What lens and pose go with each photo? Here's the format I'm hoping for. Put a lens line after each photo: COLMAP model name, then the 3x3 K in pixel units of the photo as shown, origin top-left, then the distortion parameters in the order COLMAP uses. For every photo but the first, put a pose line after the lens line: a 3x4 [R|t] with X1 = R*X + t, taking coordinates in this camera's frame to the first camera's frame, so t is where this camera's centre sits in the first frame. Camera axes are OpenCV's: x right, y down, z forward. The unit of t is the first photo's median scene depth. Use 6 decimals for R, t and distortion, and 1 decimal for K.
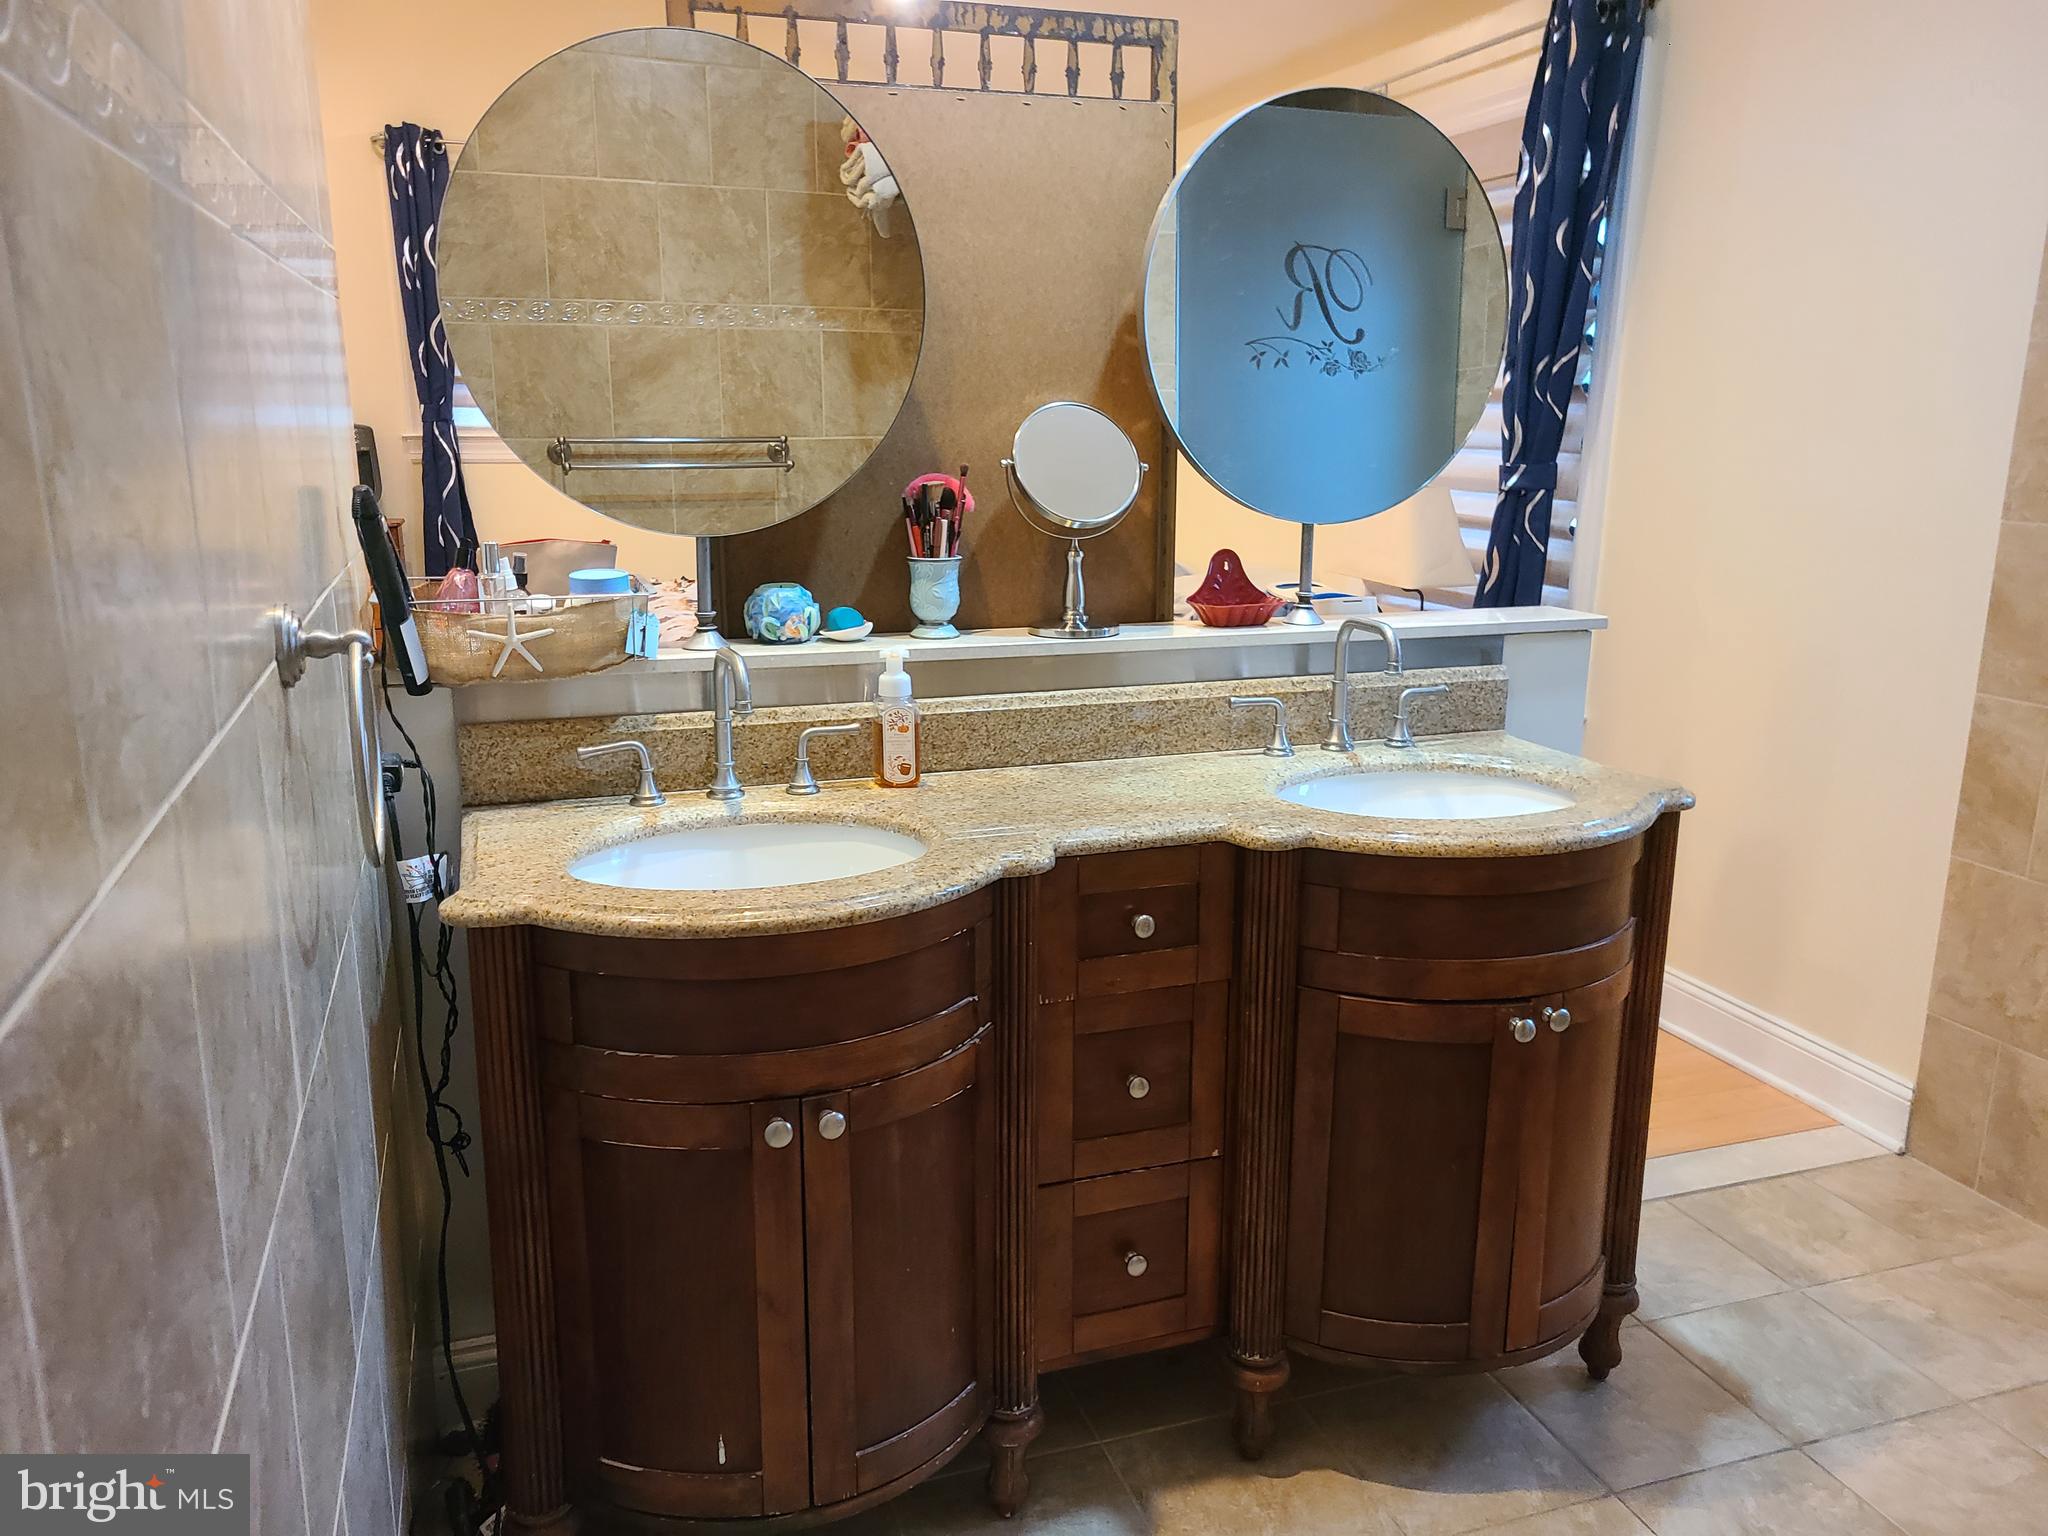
lens RADIAL K [[1532.3, 0, 1023.7], [0, 1532.3, 766.9], [0, 0, 1]] dist [0.057215, -0.039861]
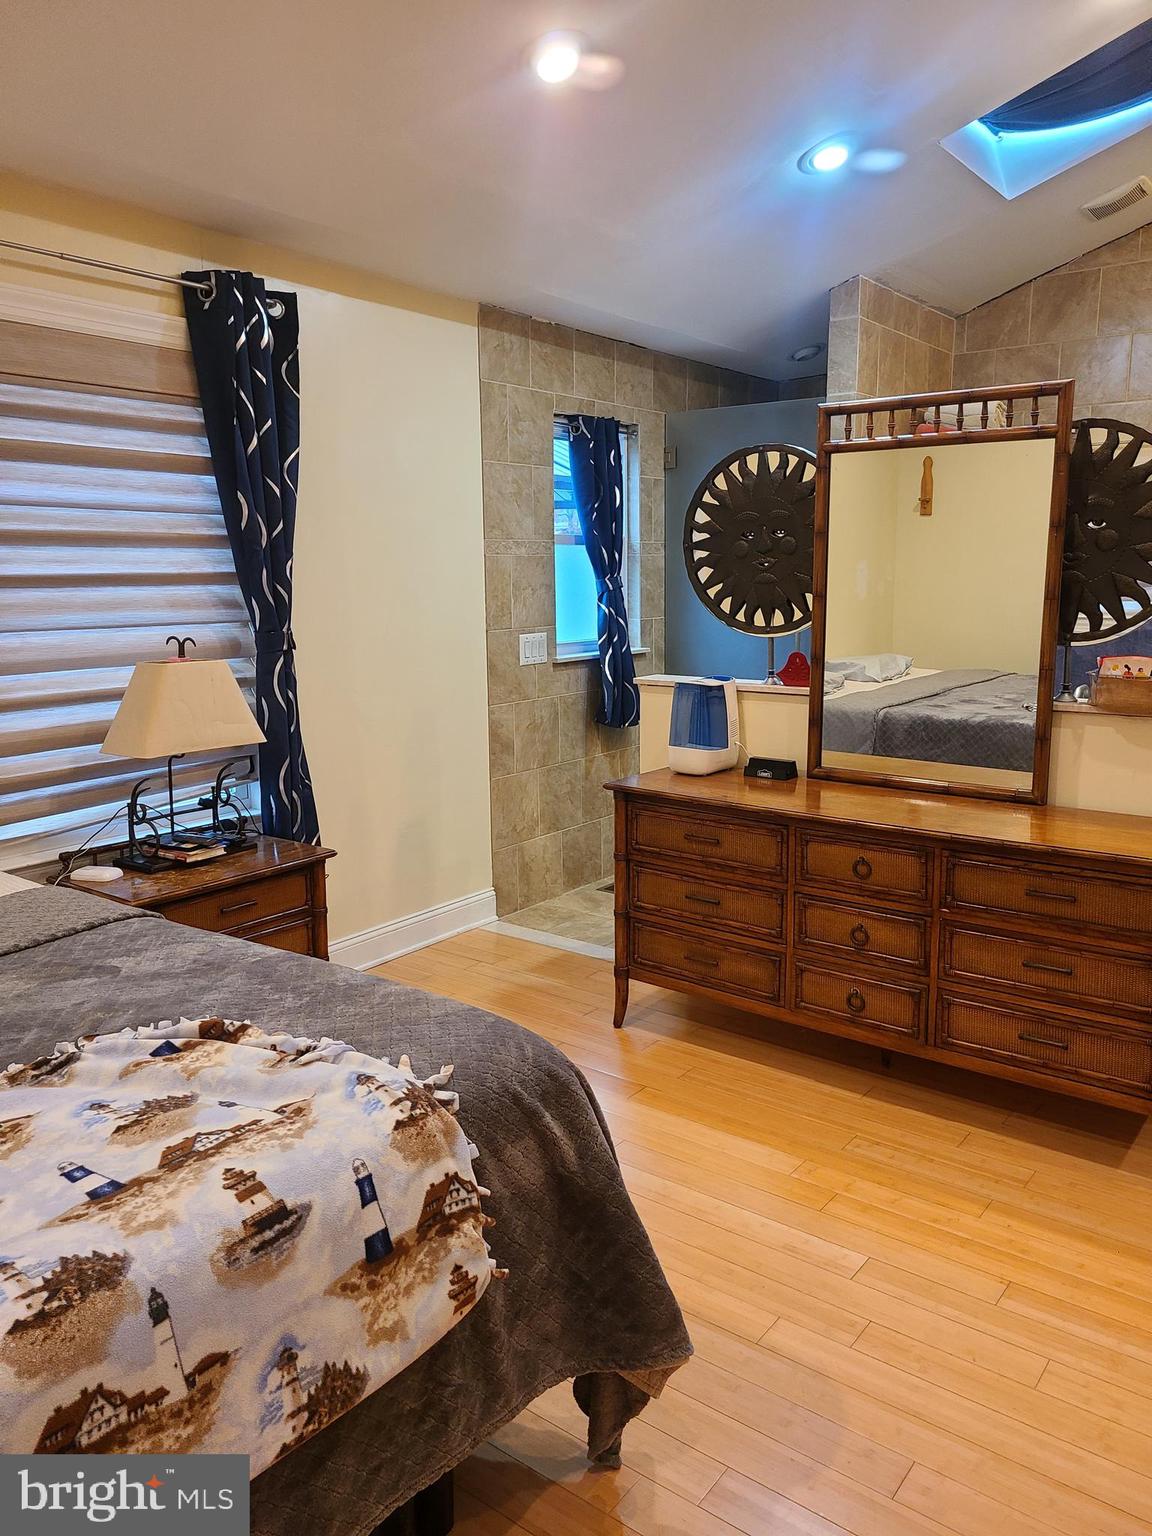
lens RADIAL K [[1149.2, 0, 584.3], [0, 1149.2, 760.7], [0, 0, 1]] dist [0.057215, -0.039861]
pose [[-0.564536, -0.138262, 0.813746, -0.841179], [0.195084, 0.935590, 0.294303, -0.438826], [-0.802023, 0.324893, -0.501201, 1.754731]]
